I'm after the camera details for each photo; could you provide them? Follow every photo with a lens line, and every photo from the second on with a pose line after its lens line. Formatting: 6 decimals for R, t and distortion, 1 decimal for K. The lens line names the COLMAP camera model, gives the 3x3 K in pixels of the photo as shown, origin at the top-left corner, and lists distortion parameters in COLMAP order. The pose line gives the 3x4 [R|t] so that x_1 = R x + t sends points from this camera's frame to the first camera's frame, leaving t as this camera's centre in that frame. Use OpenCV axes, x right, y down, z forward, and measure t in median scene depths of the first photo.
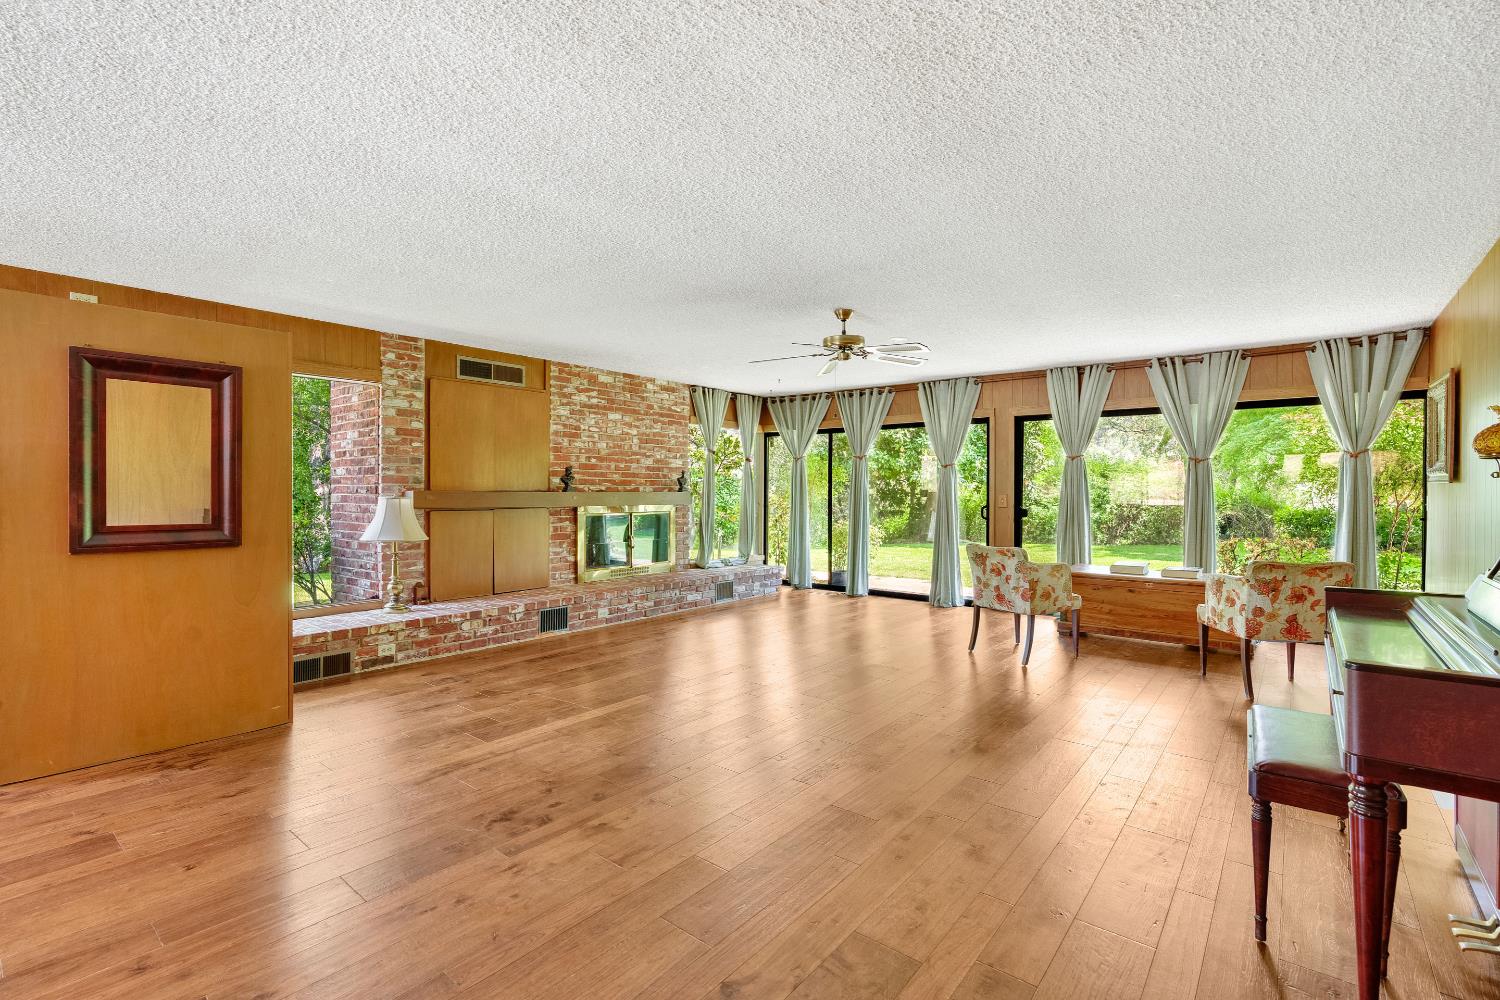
lens RADIAL K [[675.4, 0, 750.0], [0, 675.4, 500.0], [0, 0, 1]] dist [-0.009219, -0.000698]
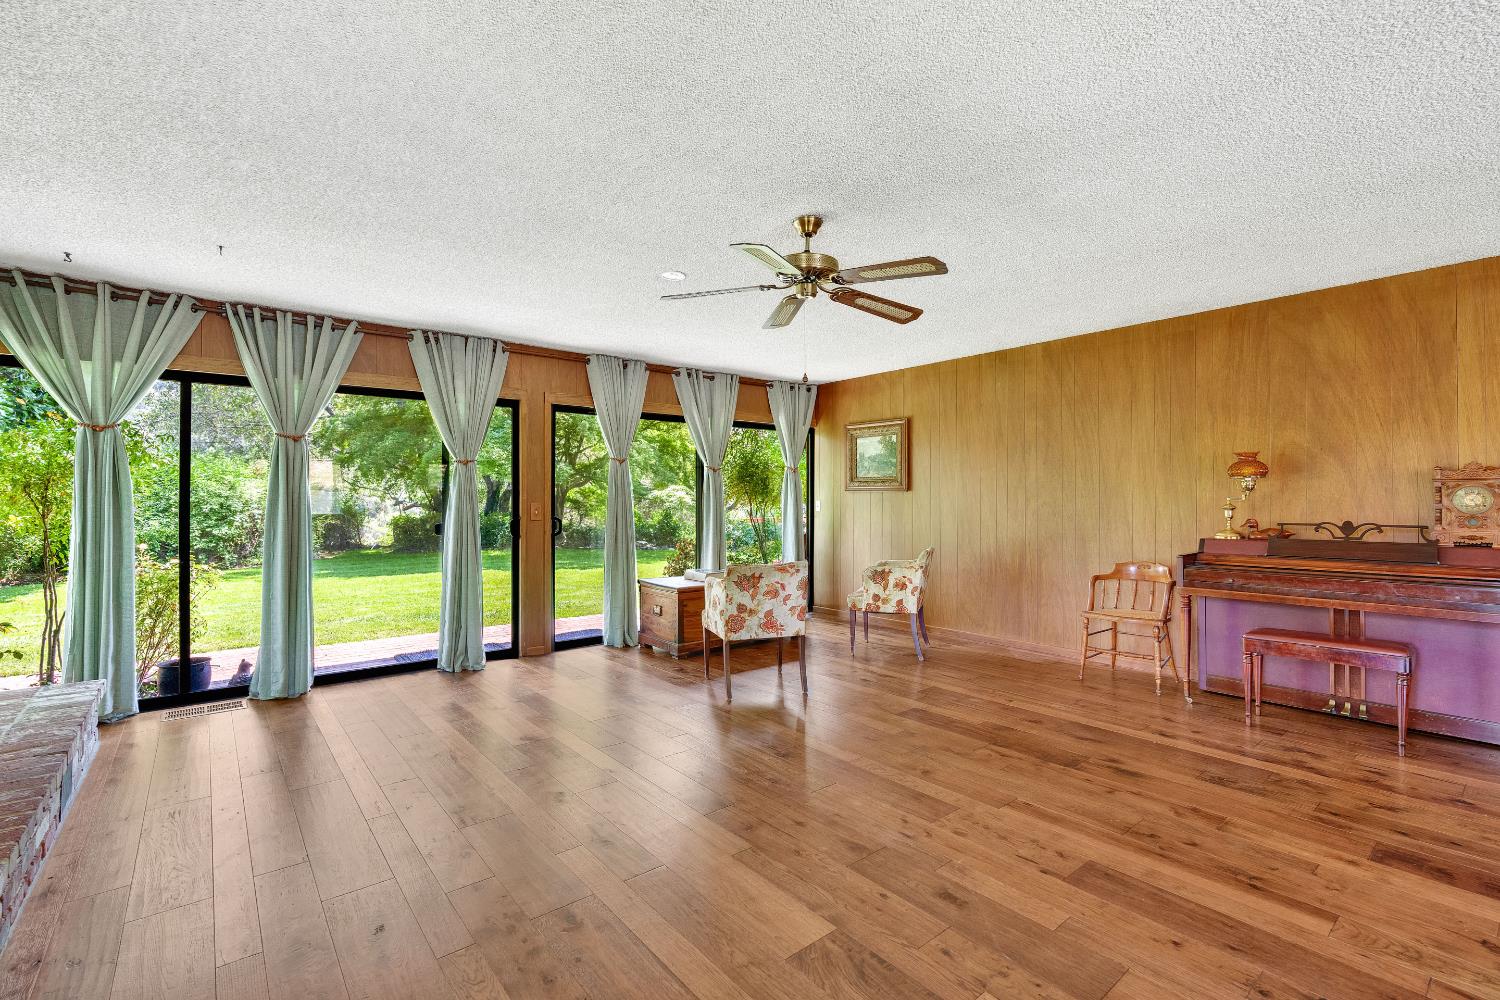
lens RADIAL K [[675.4, 0, 750.0], [0, 675.4, 500.0], [0, 0, 1]] dist [-0.009219, -0.000698]
pose [[0.199580, -0.006428, 0.979861, -0.318371], [0.017016, 0.999850, 0.003093, -0.009435], [-0.979734, 0.016056, 0.199659, 0.582120]]
